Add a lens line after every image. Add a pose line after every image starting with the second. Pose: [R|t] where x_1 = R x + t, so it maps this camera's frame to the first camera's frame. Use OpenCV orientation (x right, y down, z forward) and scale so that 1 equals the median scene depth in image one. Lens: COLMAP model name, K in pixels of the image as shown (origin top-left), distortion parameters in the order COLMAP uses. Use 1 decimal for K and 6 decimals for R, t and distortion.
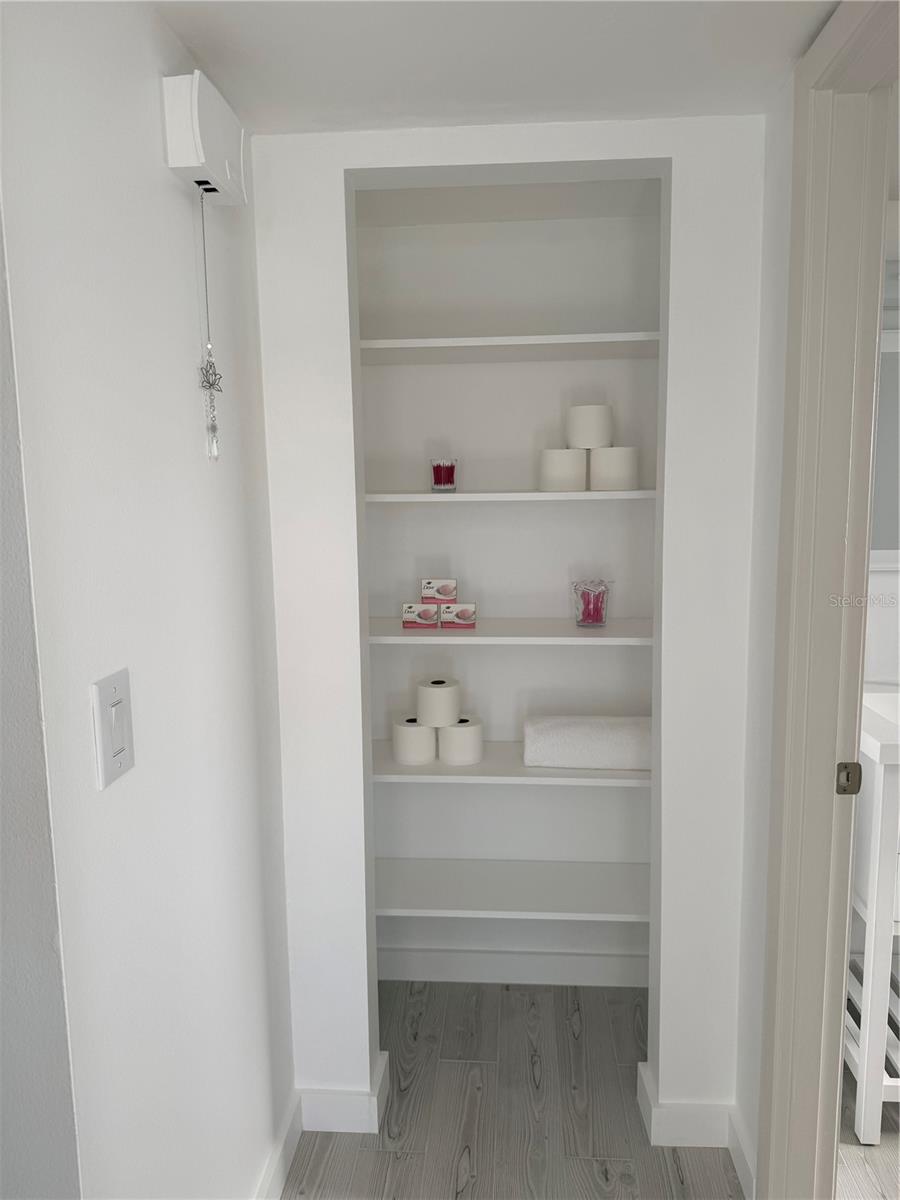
lens RADIAL K [[825.3, 0, 450.0], [0, 825.3, 600.0], [0, 0, 1]] dist [0.059451, -0.079486]
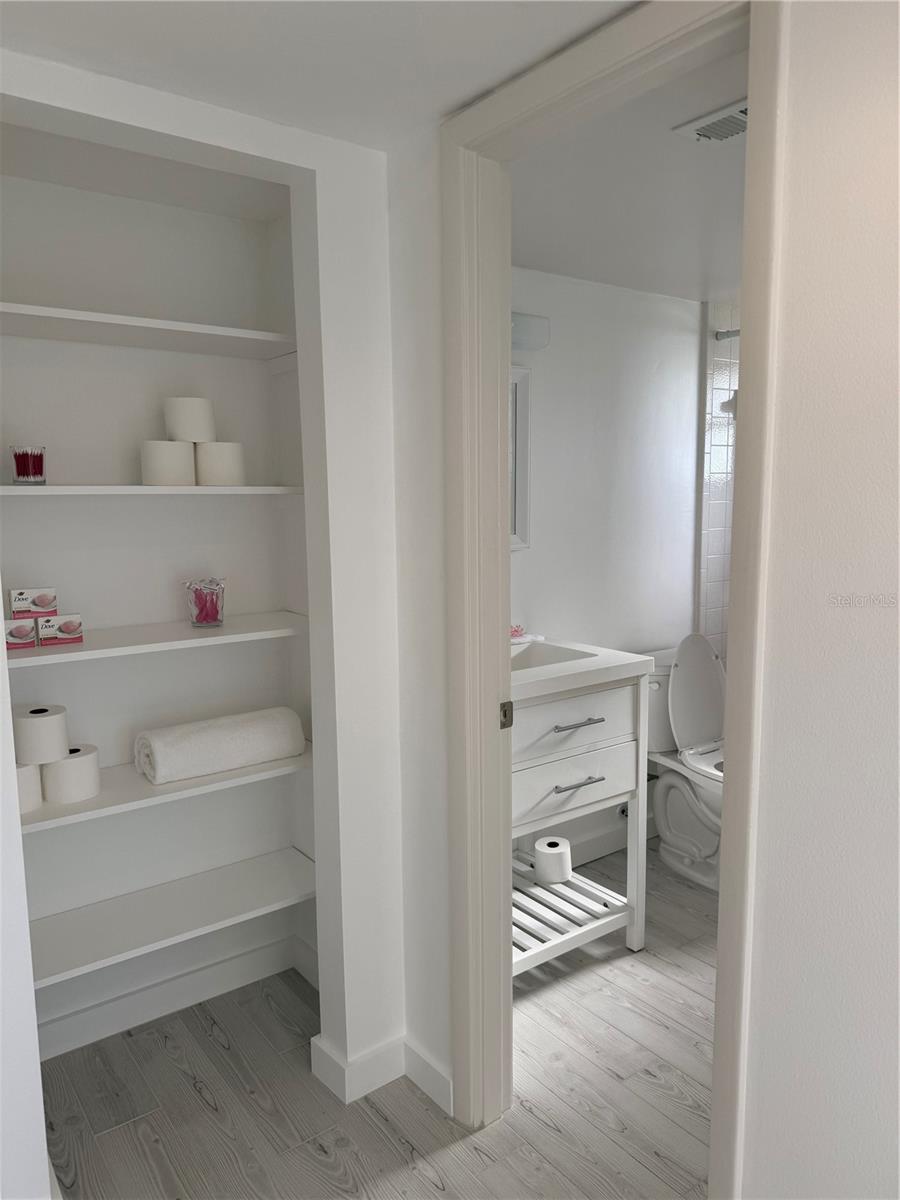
lens RADIAL K [[842.3, 0, 451.2], [0, 842.3, 605.6], [0, 0, 1]] dist [-0.000540, -0.004840]
pose [[0.752396, -0.082523, 0.653522, -0.256138], [0.080036, 0.996224, 0.033653, -0.002626], [-0.653831, 0.026985, 0.756159, 0.072744]]
